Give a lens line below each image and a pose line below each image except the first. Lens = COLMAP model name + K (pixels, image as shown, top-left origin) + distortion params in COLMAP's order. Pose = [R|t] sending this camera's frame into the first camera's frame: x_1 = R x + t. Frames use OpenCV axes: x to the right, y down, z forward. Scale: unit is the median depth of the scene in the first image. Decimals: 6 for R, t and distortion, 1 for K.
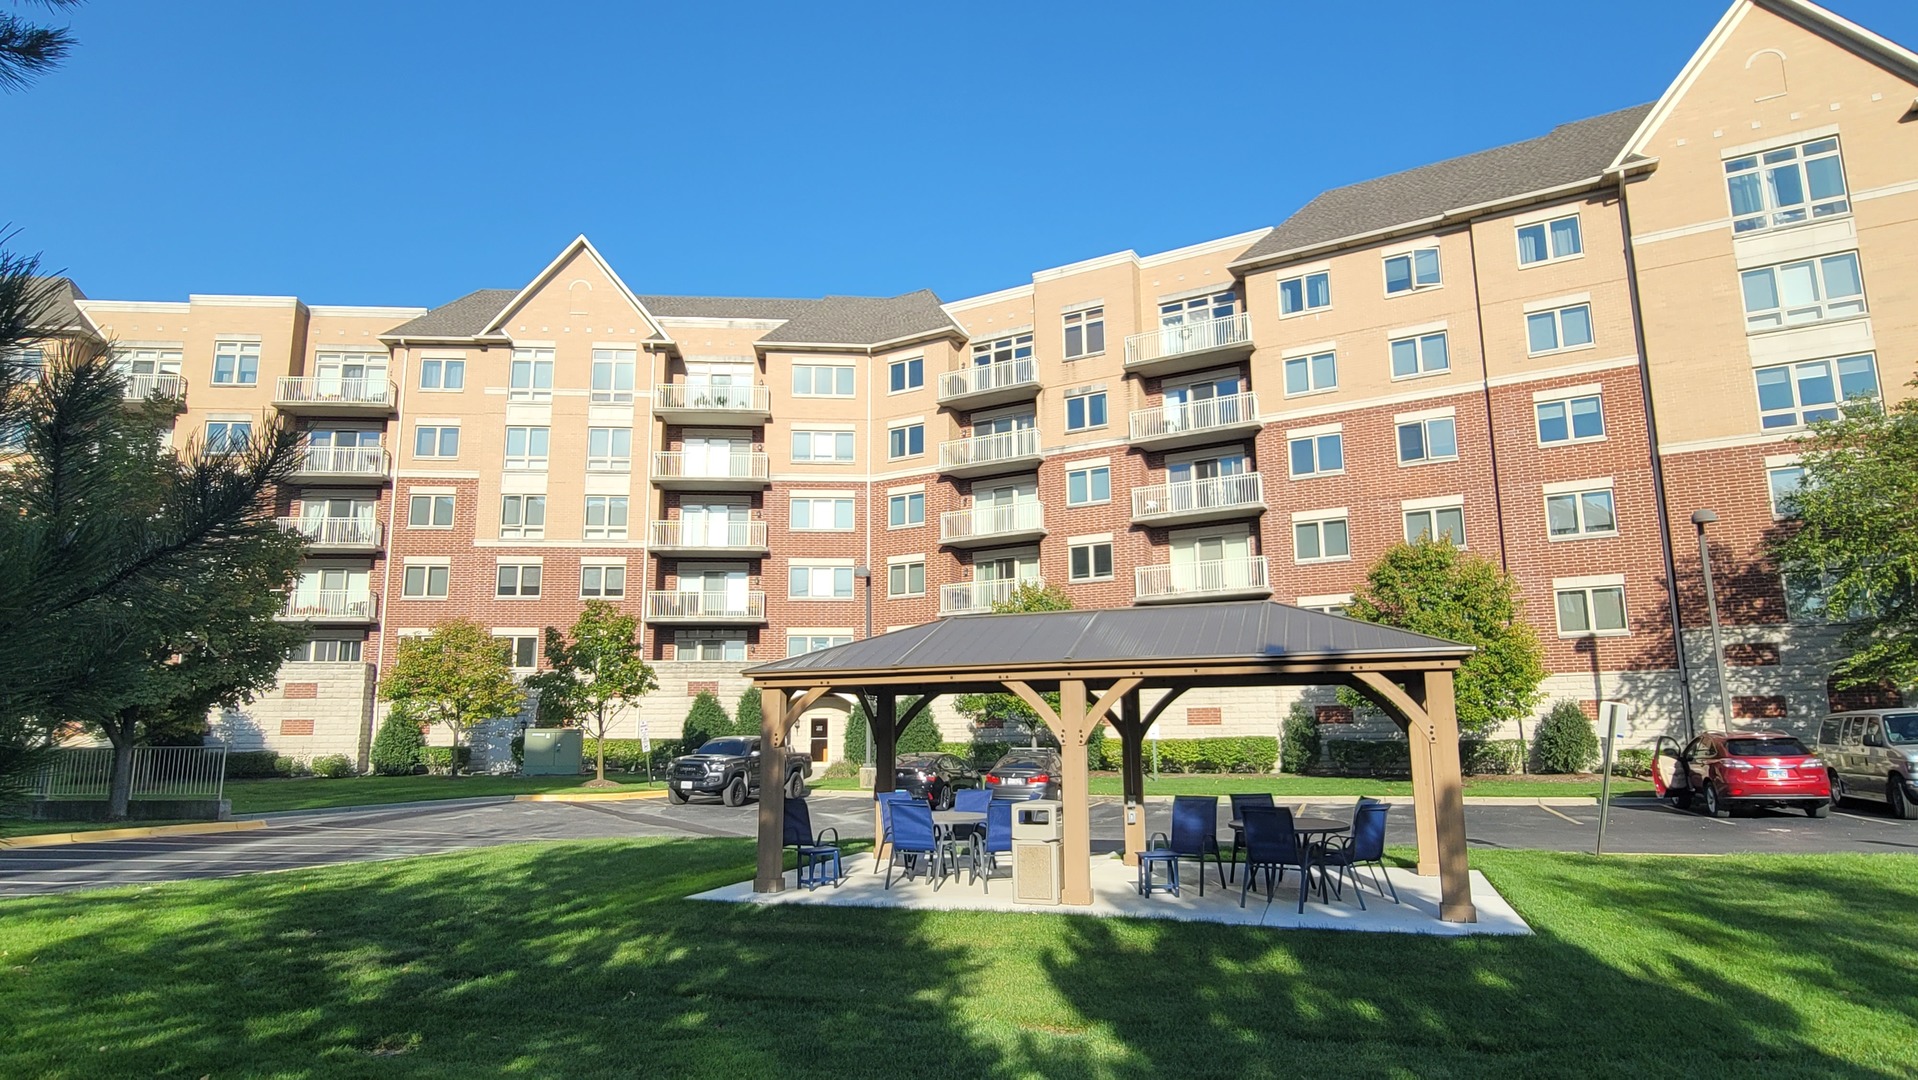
lens RADIAL K [[744.9, 0, 958.3], [0, 744.9, 573.2], [0, 0, 1]] dist [0.000219, 0.000055]
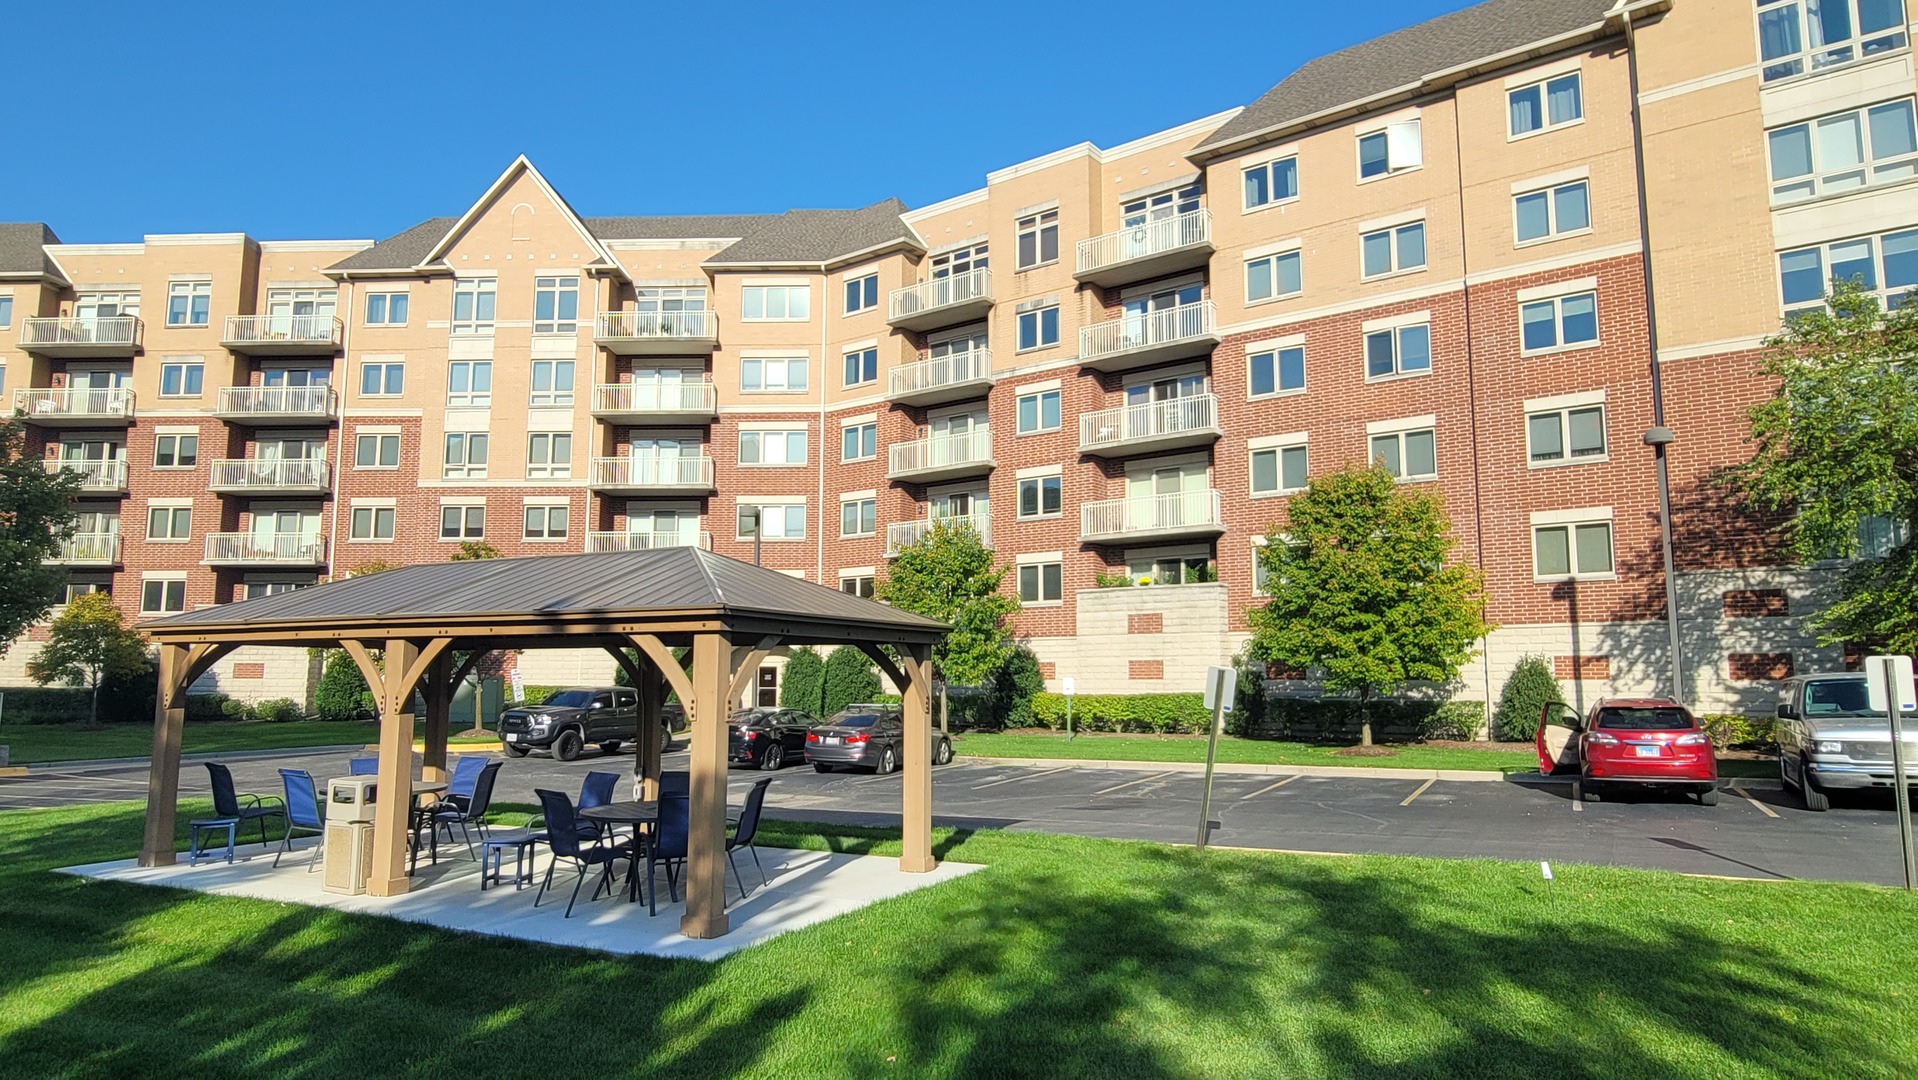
lens RADIAL K [[802.8, 0, 959.0], [0, 802.8, 540.0], [0, 0, 1]] dist [-0.000866, 0.000322]
pose [[0.995852, -0.004231, -0.090892, 0.174975], [0.007623, 0.999286, 0.037001, -0.000207], [0.090671, -0.037541, 0.995173, 0.026415]]
